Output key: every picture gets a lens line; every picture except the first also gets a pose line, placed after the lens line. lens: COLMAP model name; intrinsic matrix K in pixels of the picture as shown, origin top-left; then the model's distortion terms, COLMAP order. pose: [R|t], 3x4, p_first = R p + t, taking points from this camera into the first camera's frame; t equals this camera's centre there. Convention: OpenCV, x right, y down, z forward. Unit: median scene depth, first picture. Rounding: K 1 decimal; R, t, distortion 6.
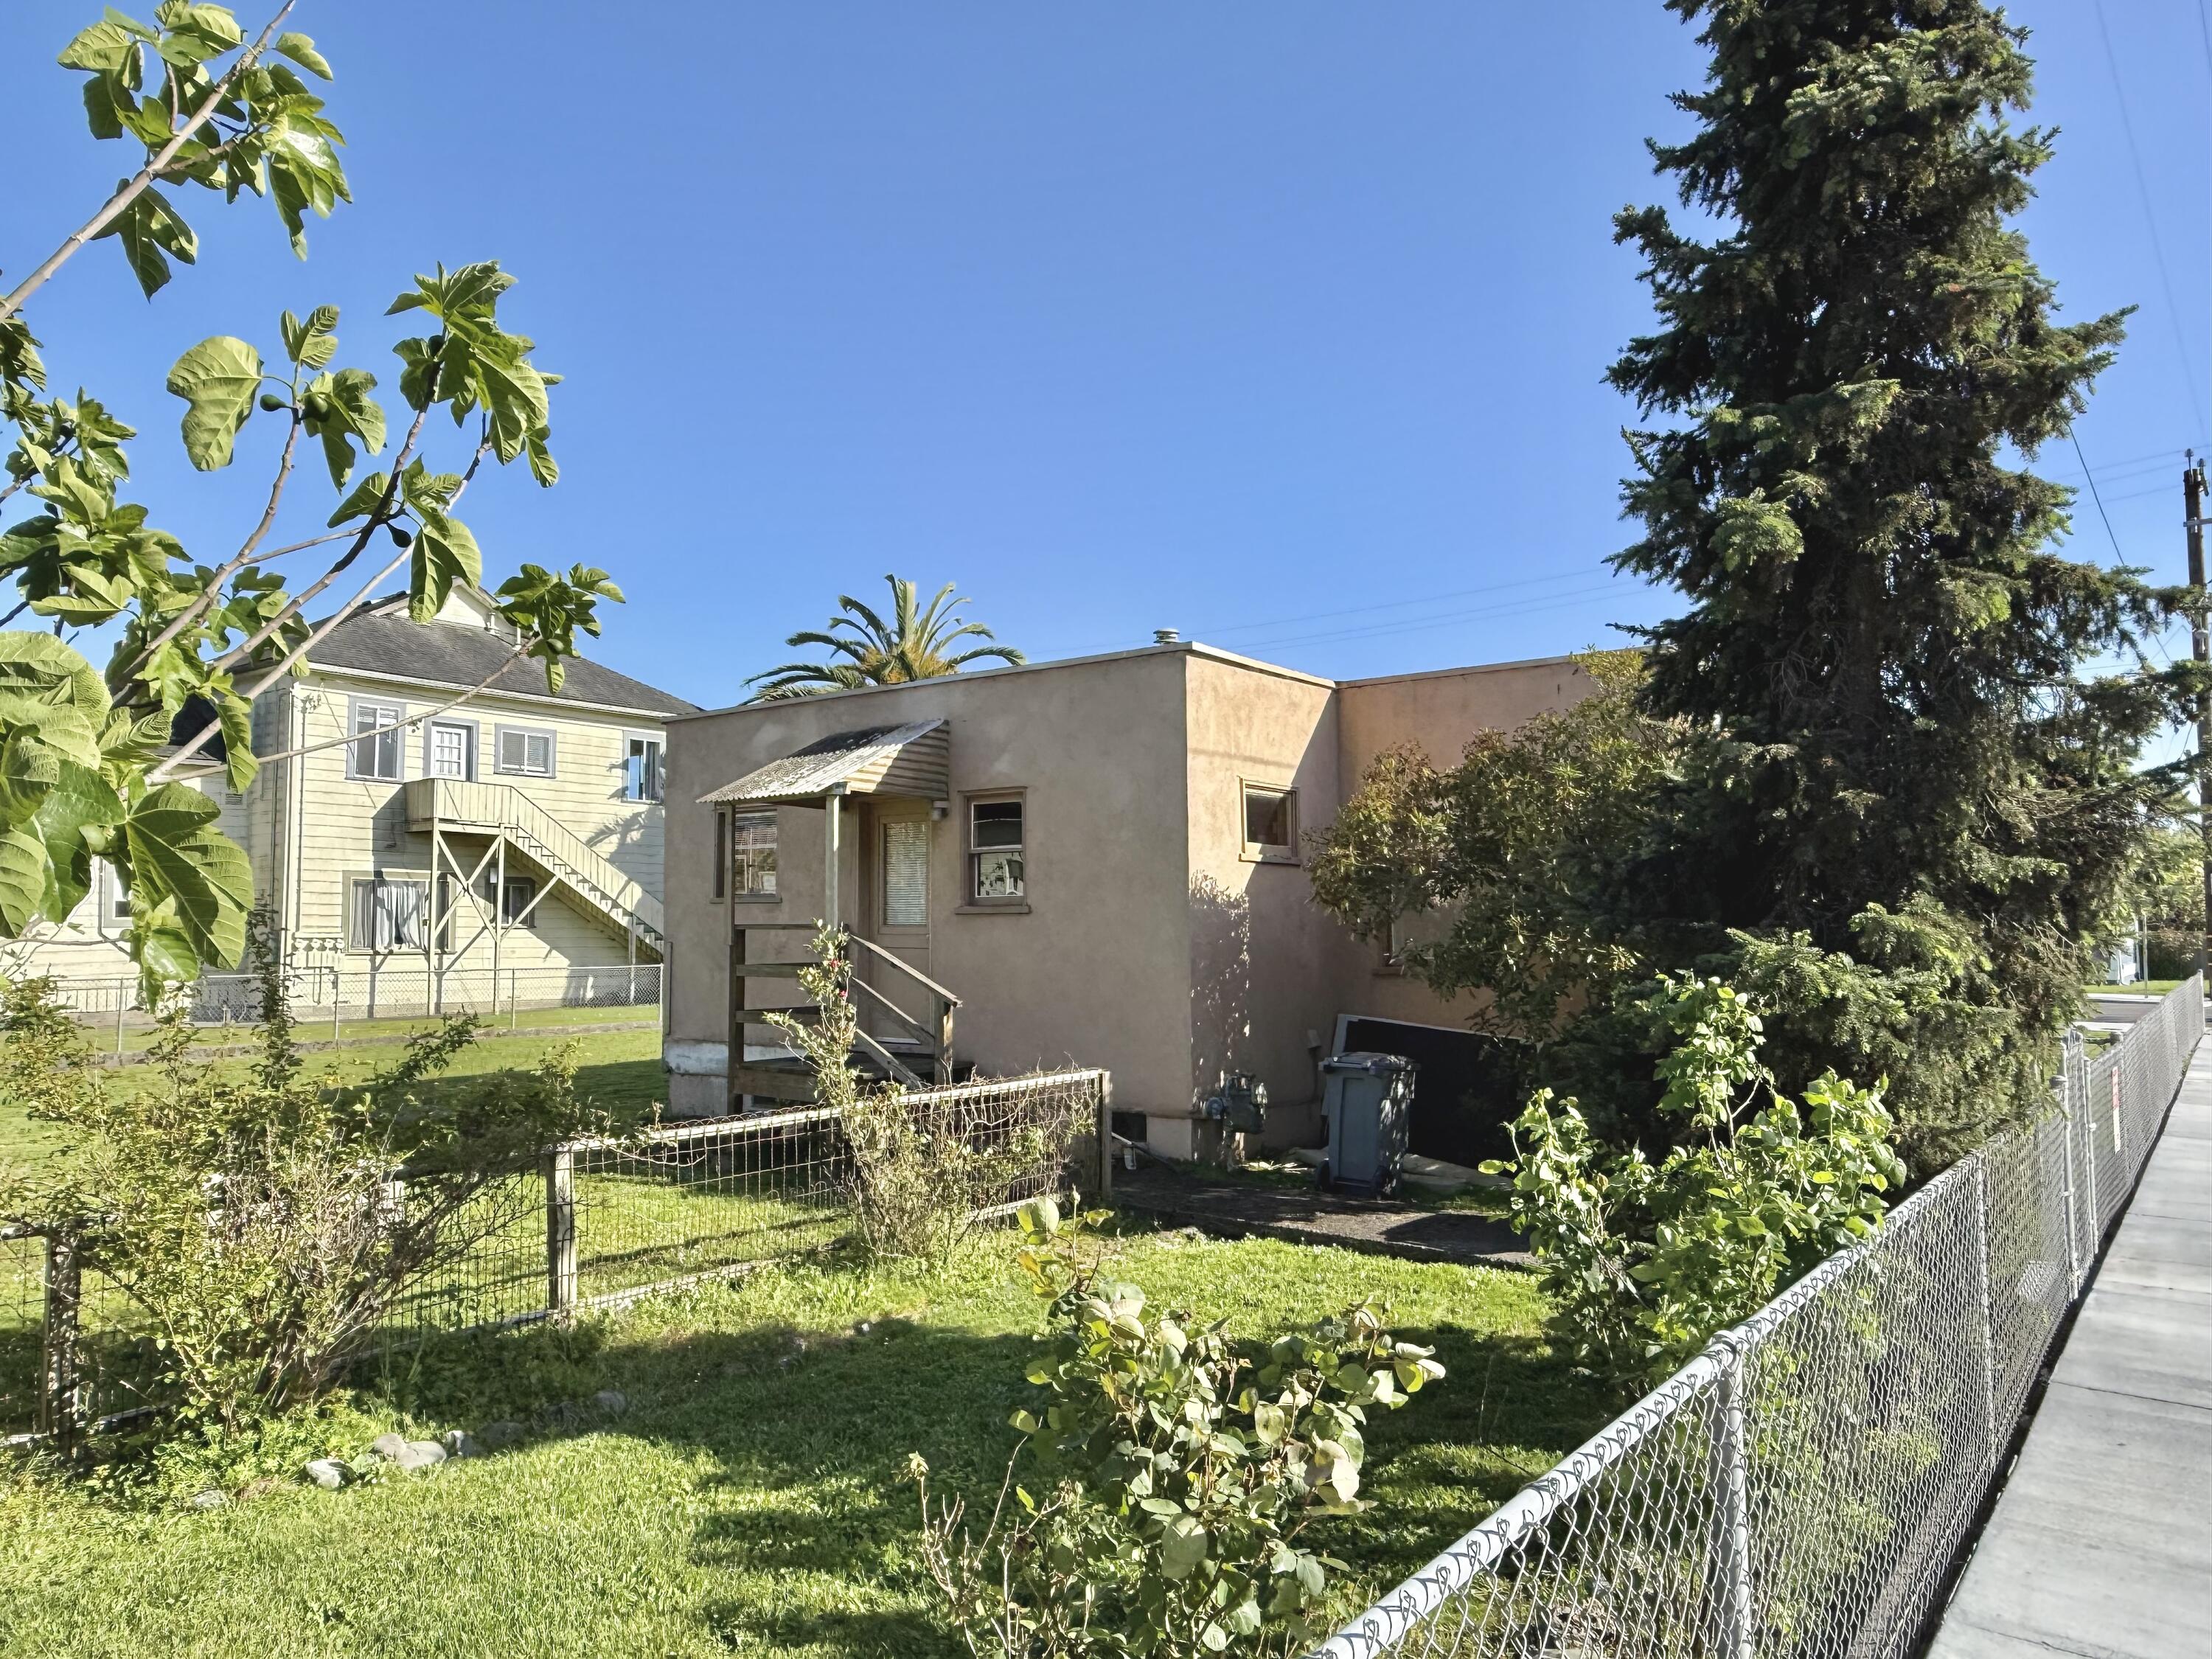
lens RADIAL K [[1484.5, 0, 1104.9], [0, 1484.5, 827.7], [0, 0, 1]] dist [-0.000284, -0.000150]
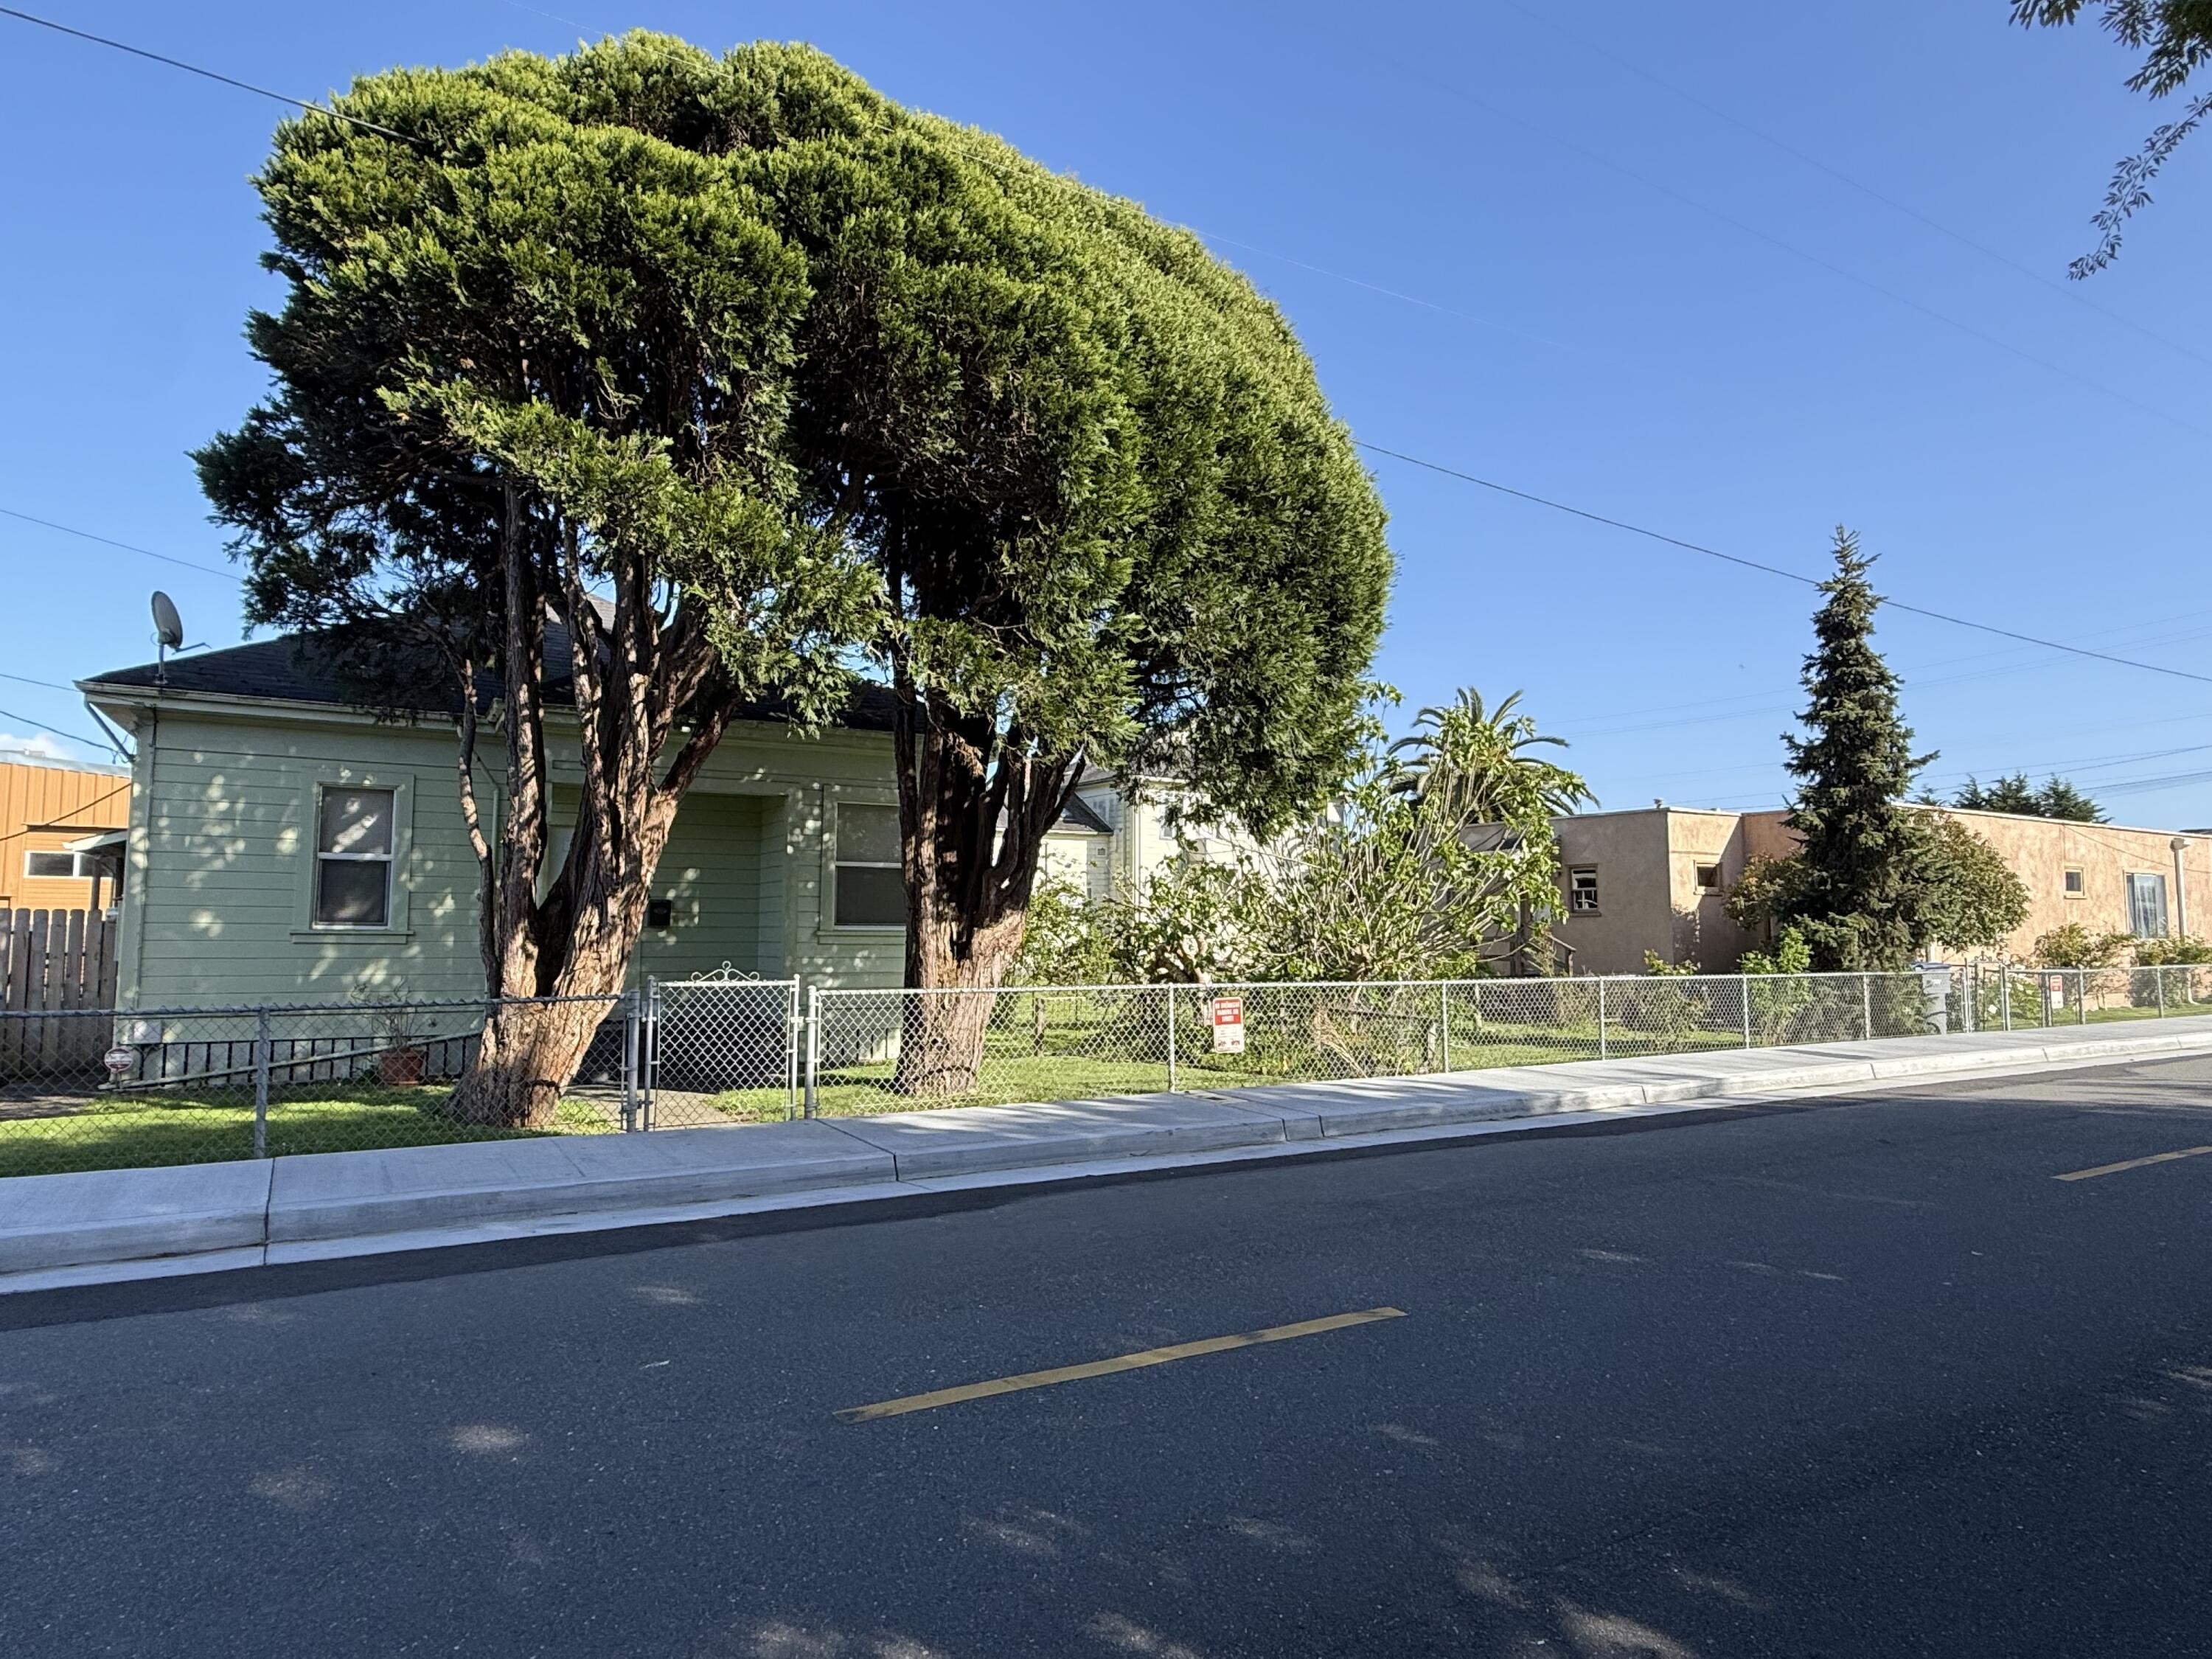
lens RADIAL K [[1289.7, 0, 1111.1], [0, 1289.7, 845.3], [0, 0, 1]] dist [0.000381, 0.001911]
pose [[0.936344, -0.012359, -0.350867, -0.058157], [0.009946, 0.999913, -0.008679, -0.049679], [0.350943, 0.004636, 0.936385, -1.287274]]
